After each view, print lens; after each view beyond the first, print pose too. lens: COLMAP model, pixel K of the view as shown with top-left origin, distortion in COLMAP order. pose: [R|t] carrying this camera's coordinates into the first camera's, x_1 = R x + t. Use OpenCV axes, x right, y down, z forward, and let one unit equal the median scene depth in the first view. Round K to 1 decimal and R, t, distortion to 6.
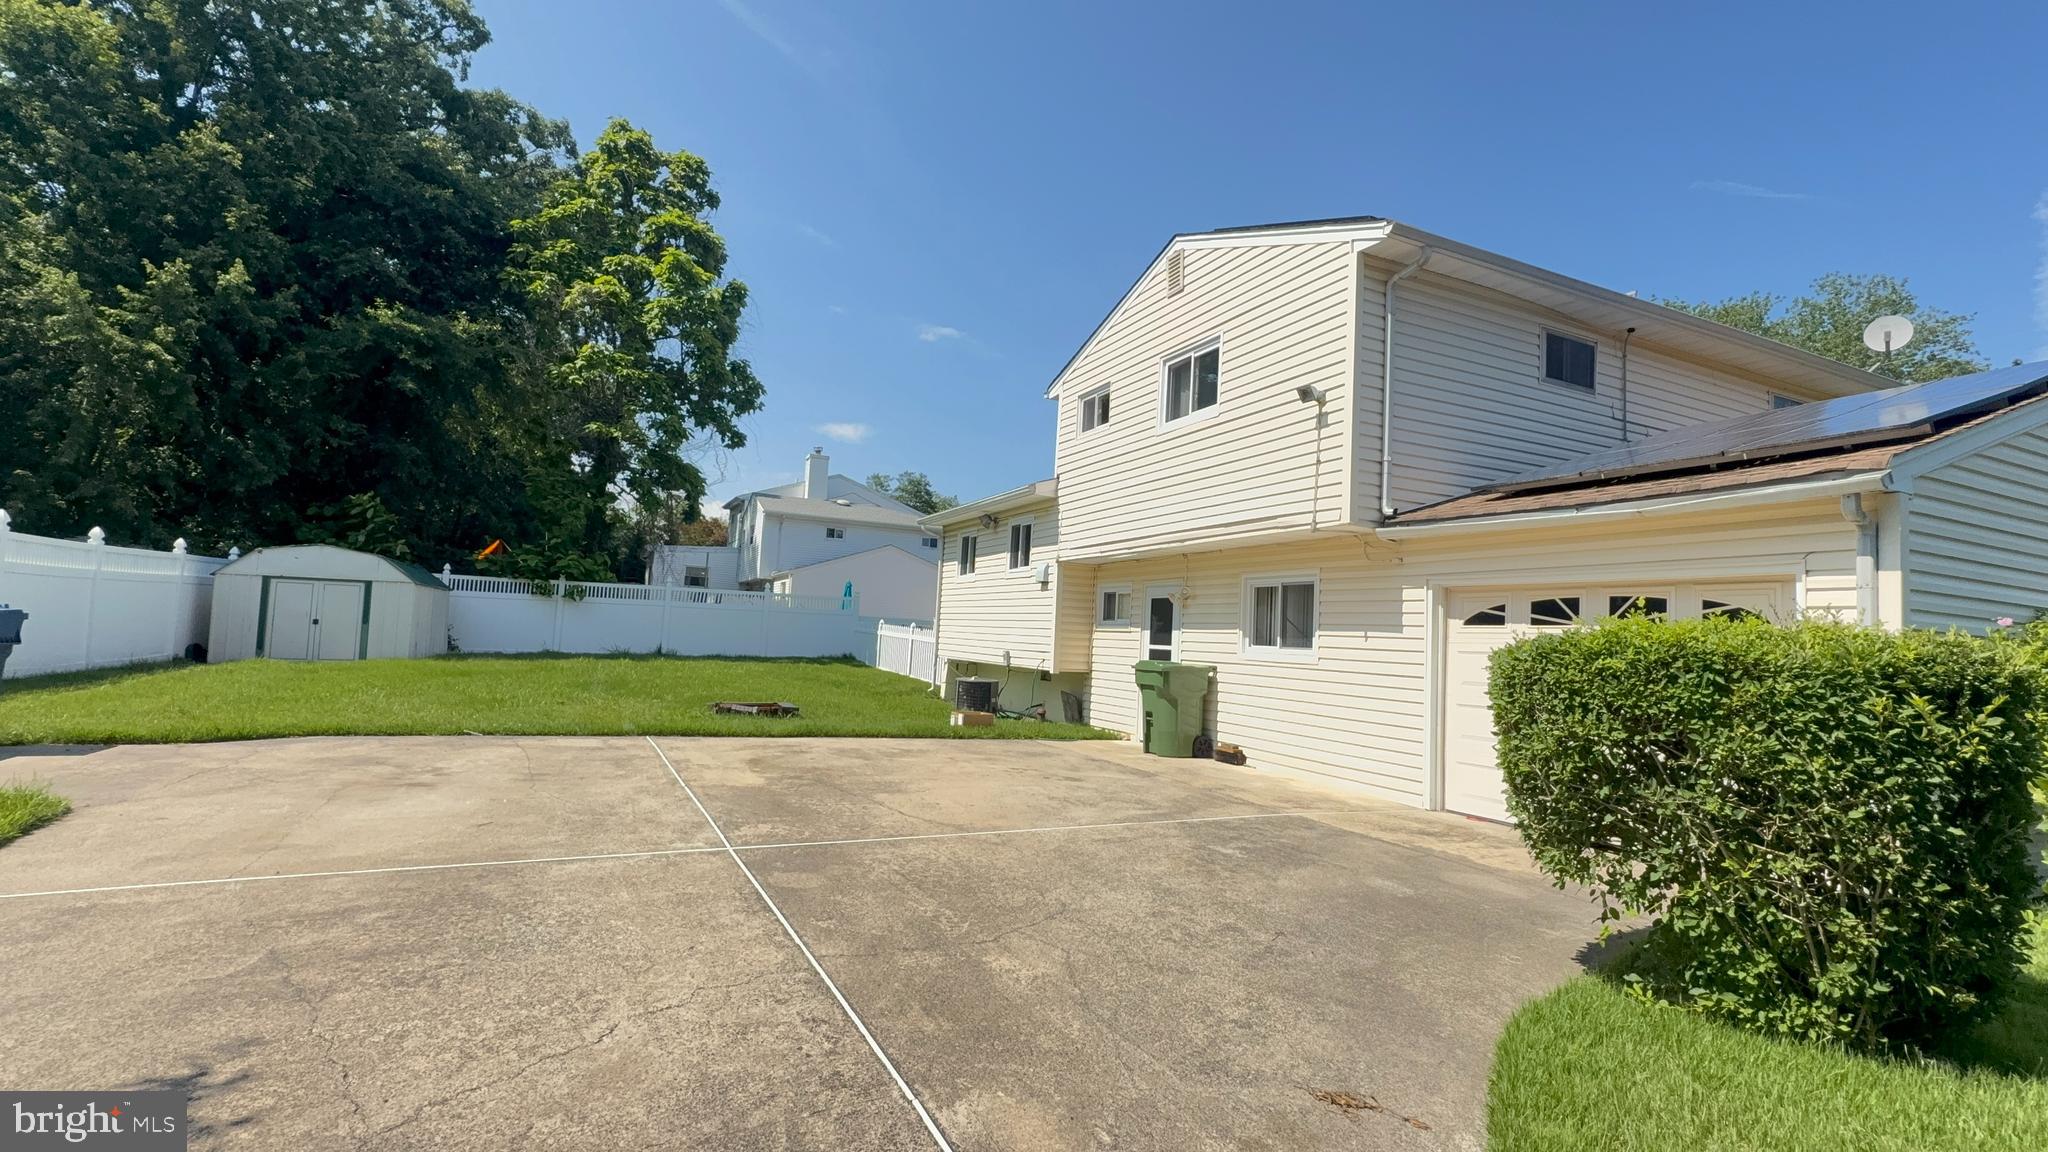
lens RADIAL K [[931.7, 0, 1022.4], [0, 931.7, 572.7], [0, 0, 1]] dist [0.000412, -0.000228]
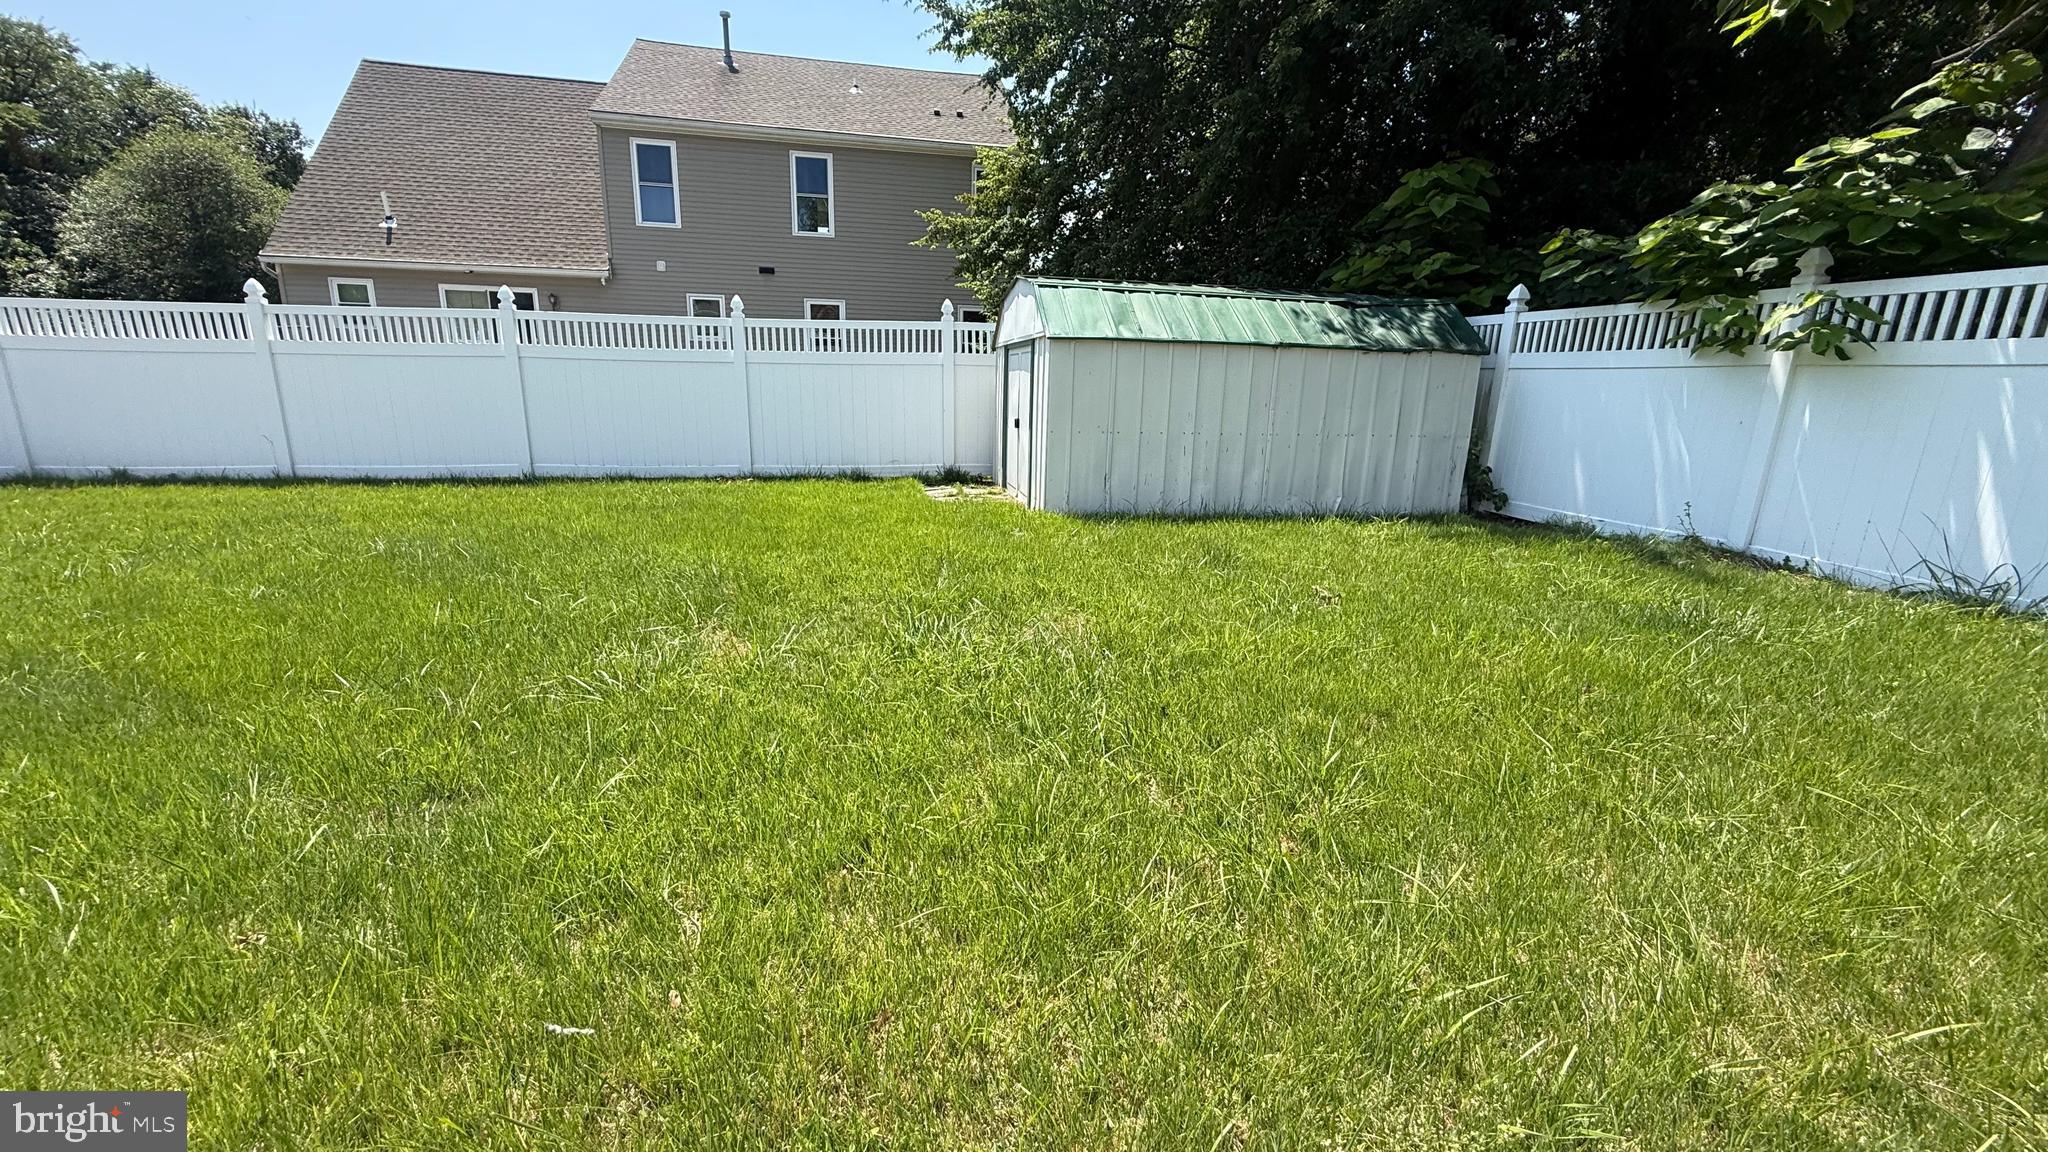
lens RADIAL K [[800.0, 0, 1017.4], [0, 800.0, 575.6], [0, 0, 1]] dist [0.000799, 0.000068]
pose [[-0.199667, 0.191536, -0.960961, -0.362702], [0.035335, 0.981479, 0.188284, 0.063490], [0.979226, 0.003639, -0.202737, 1.378291]]
